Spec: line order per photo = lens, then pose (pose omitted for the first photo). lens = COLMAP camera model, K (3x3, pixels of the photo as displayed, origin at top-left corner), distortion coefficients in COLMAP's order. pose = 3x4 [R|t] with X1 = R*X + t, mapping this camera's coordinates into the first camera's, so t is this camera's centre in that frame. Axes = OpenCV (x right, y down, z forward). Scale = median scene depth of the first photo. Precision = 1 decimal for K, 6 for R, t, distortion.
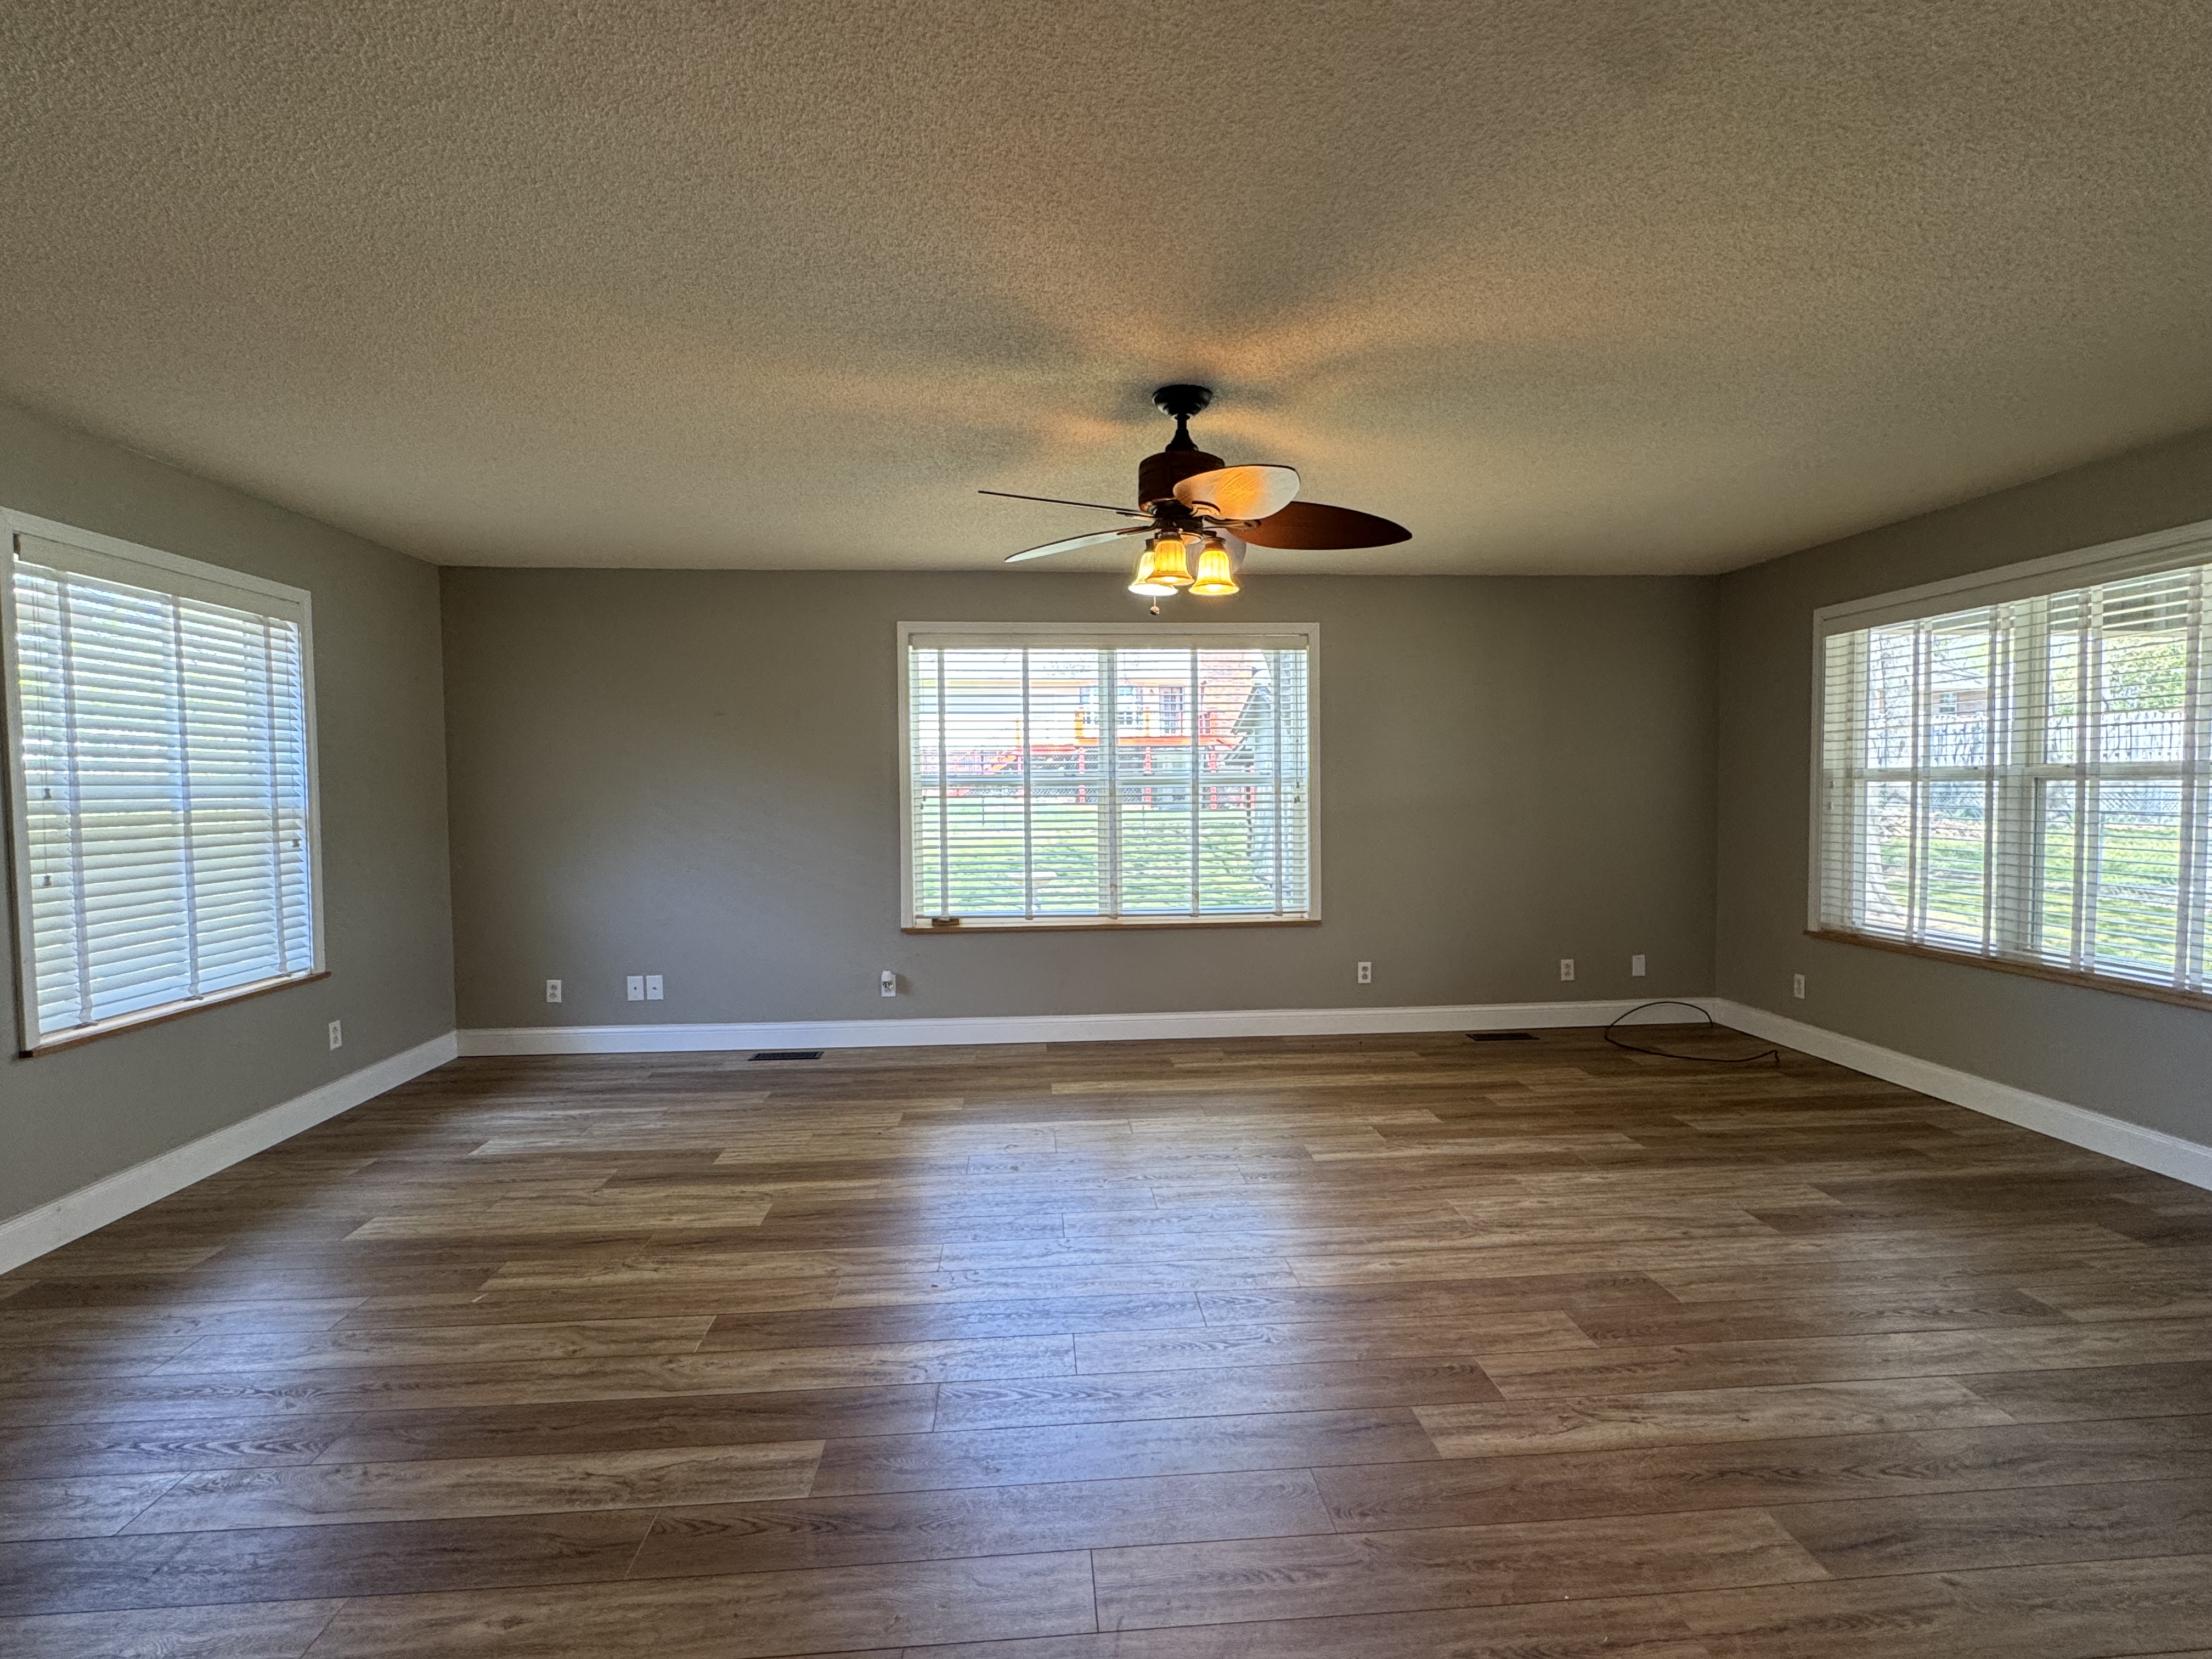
lens RADIAL K [[1045.4, 0, 1100.9], [0, 1045.4, 829.4], [0, 0, 1]] dist [-0.004165, -0.000471]
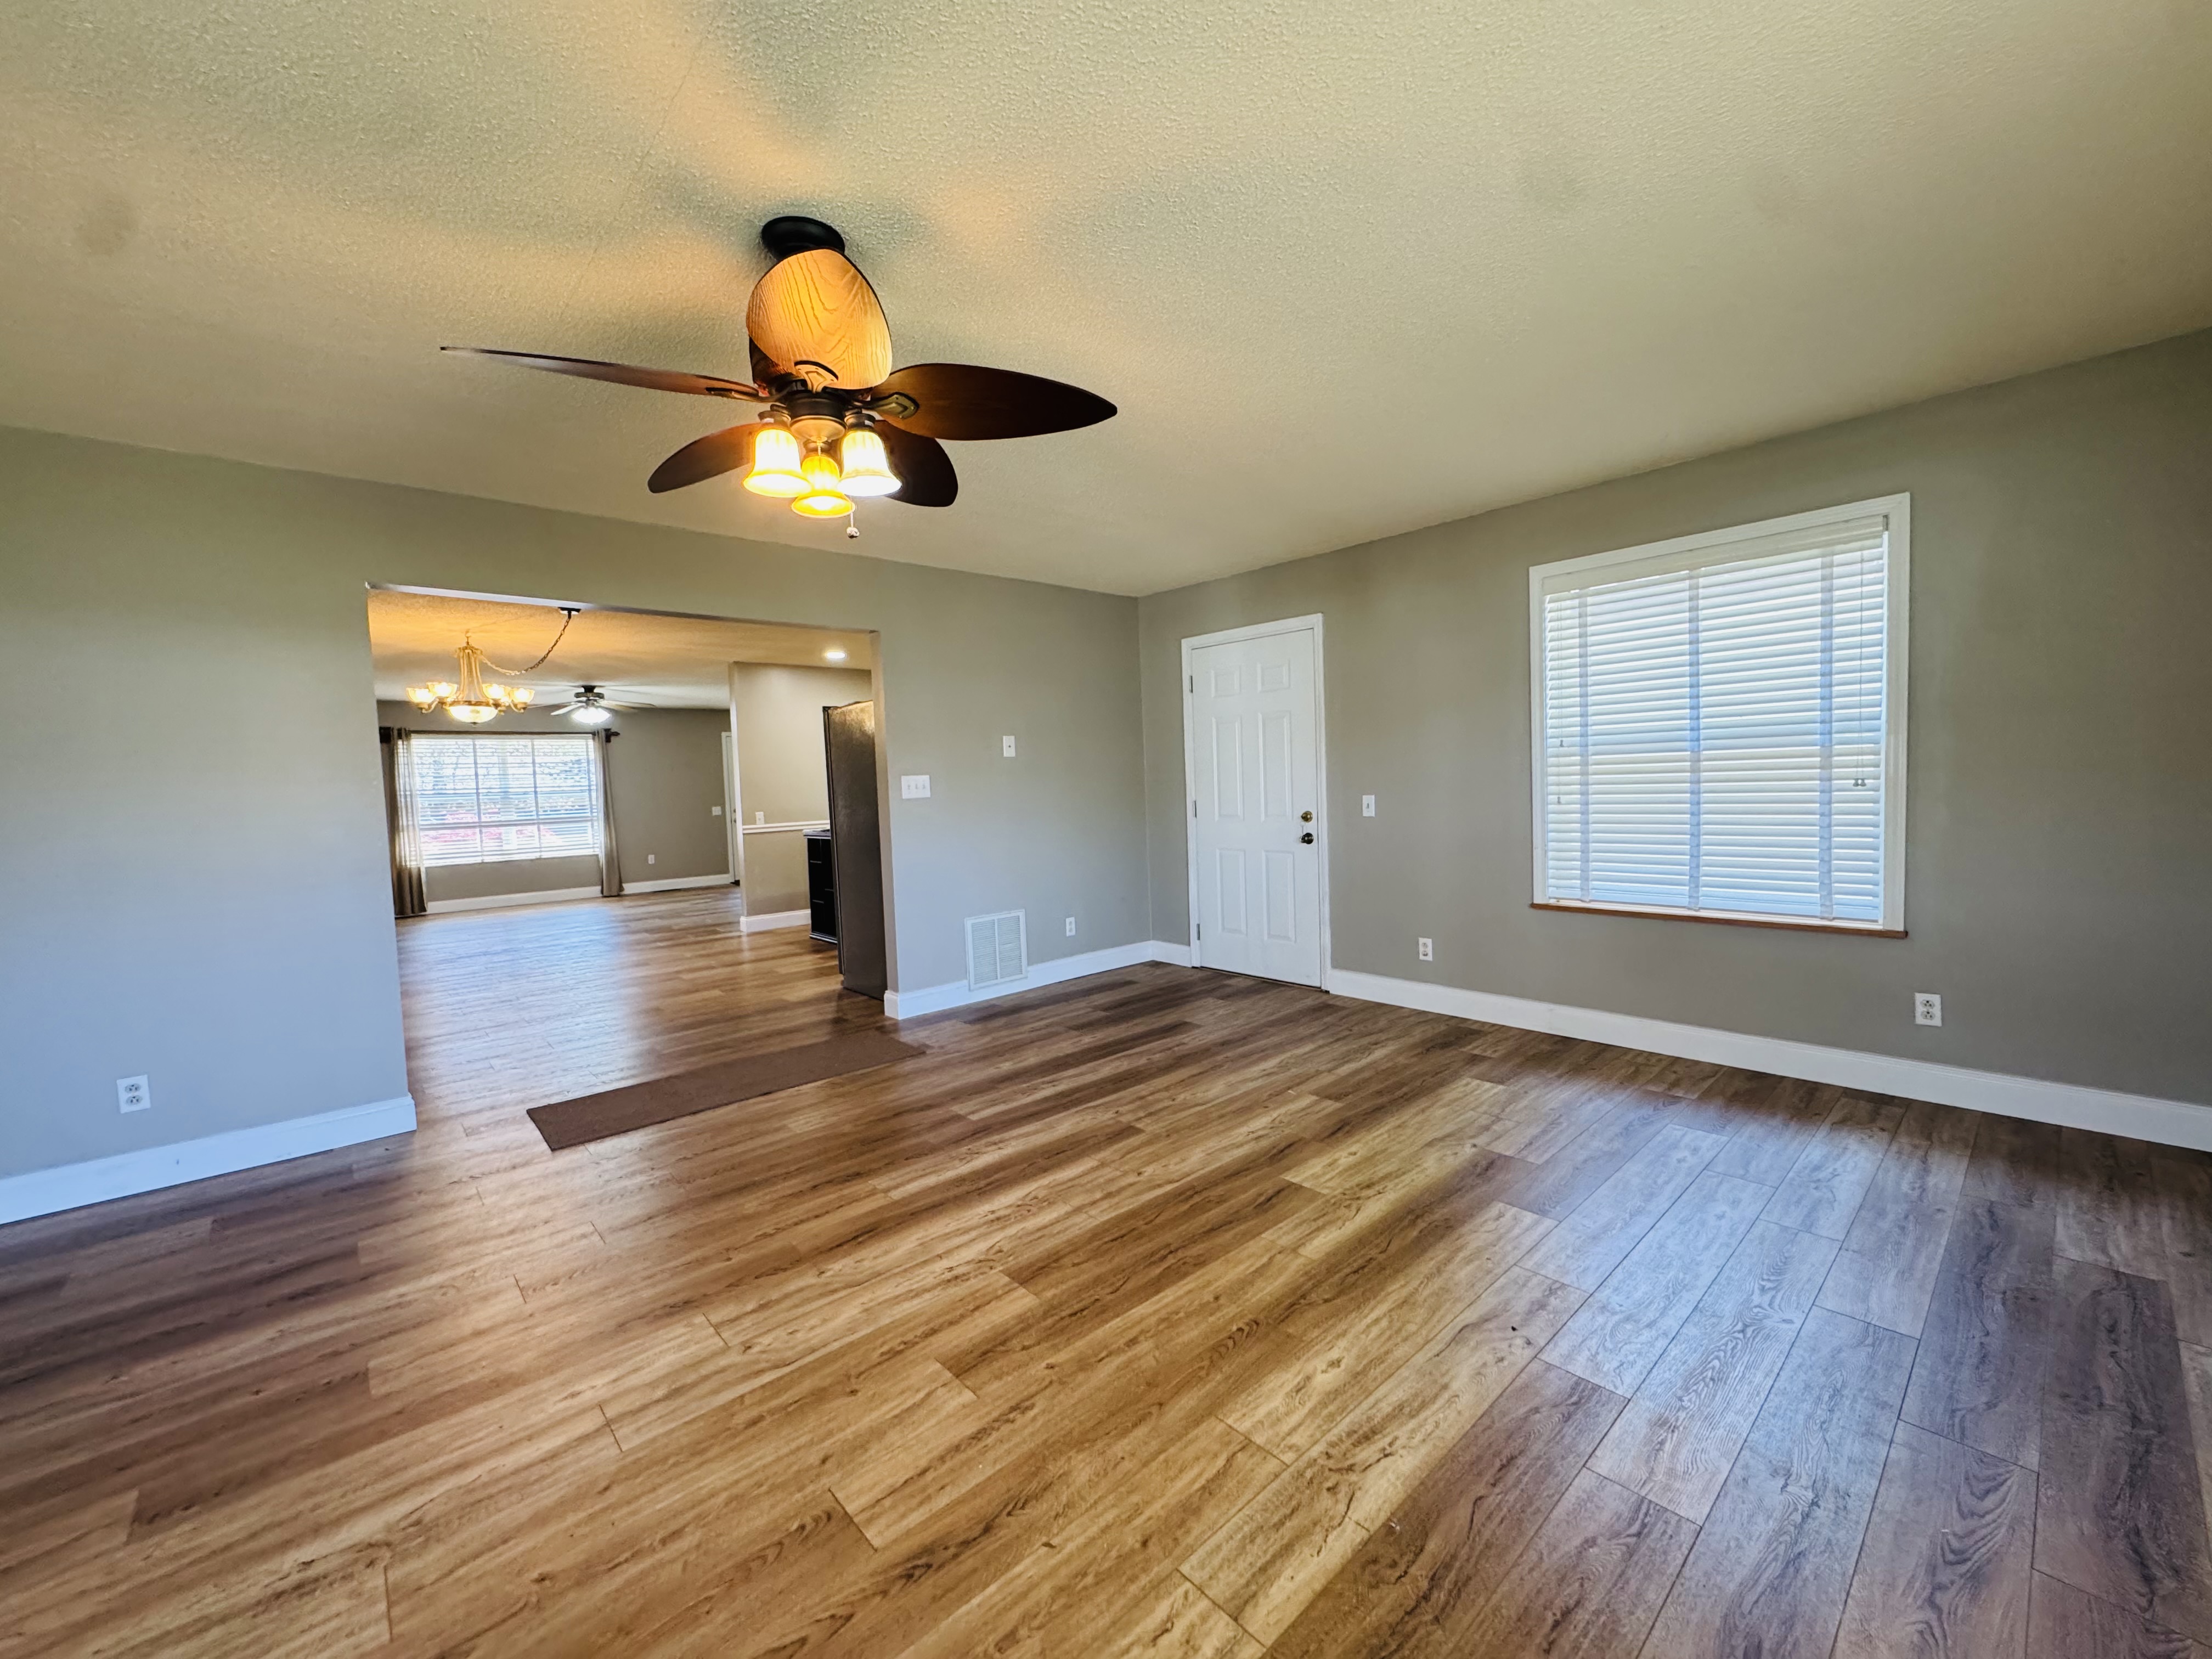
lens RADIAL K [[879.0, 0, 1106.0], [0, 879.0, 829.5], [0, 0, 1]] dist [0.001145, 0.000087]
pose [[-0.792008, 0.072665, -0.606171, 0.294729], [0.020047, 0.995451, 0.093137, -0.039191], [0.610181, 0.061613, -0.789862, 1.523124]]
